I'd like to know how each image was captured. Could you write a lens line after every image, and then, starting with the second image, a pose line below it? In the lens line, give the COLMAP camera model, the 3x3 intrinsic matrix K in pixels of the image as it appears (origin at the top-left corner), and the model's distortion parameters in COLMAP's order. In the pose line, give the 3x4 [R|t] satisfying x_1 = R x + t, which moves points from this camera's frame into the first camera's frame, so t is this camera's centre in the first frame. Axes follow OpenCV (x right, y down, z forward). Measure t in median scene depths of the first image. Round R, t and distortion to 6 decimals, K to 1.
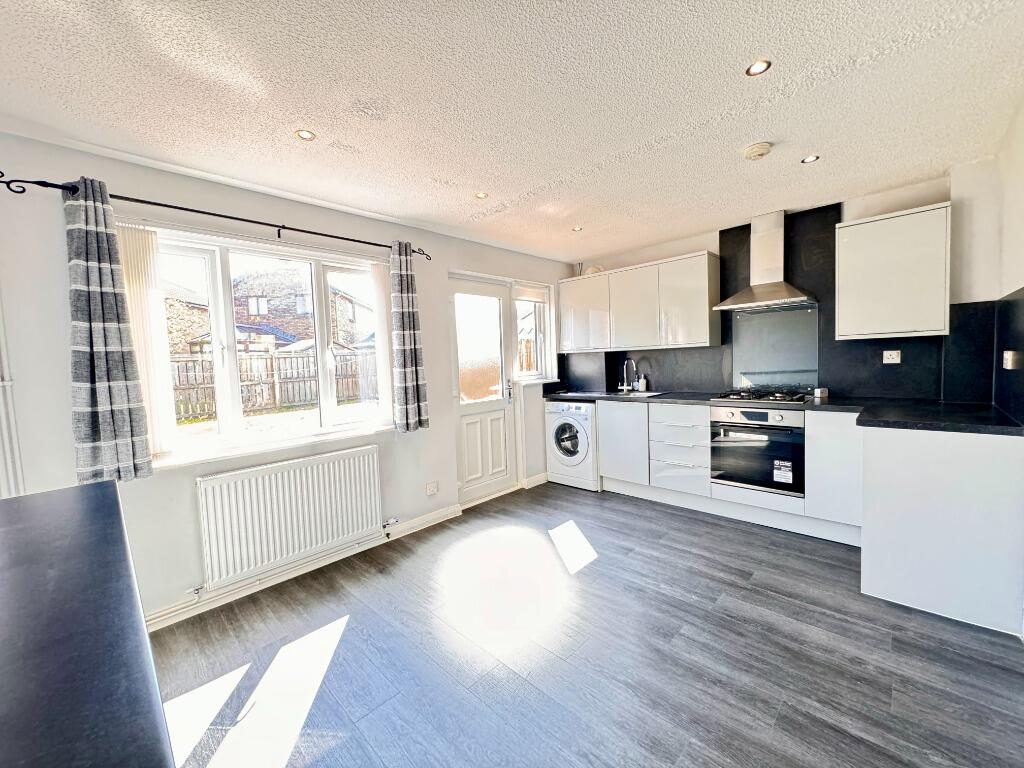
lens RADIAL K [[412.5, 0, 512.0], [0, 412.5, 381.3], [0, 0, 1]] dist [0.003428, 0.000035]
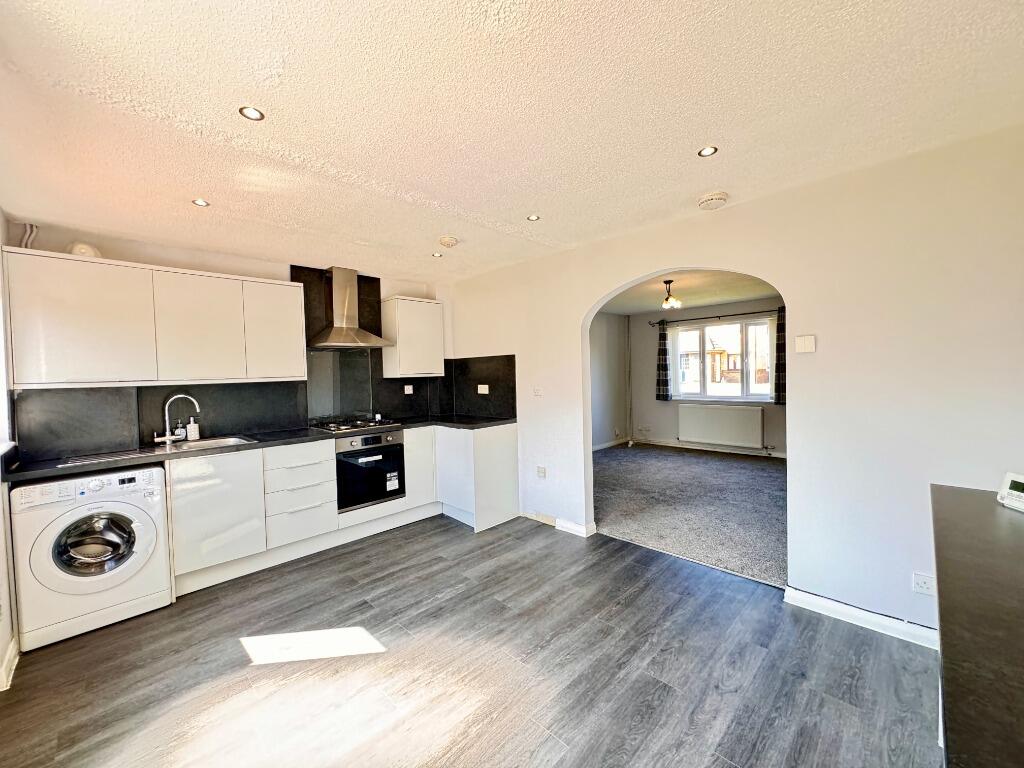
lens RADIAL K [[412.5, 0, 511.1], [0, 412.5, 379.3], [0, 0, 1]] dist [0.003428, 0.000035]
pose [[0.012384, 0.023645, 0.999644, -0.589364], [0.079854, 0.996504, -0.024560, -0.028719], [-0.996730, 0.080130, 0.010452, 0.597084]]
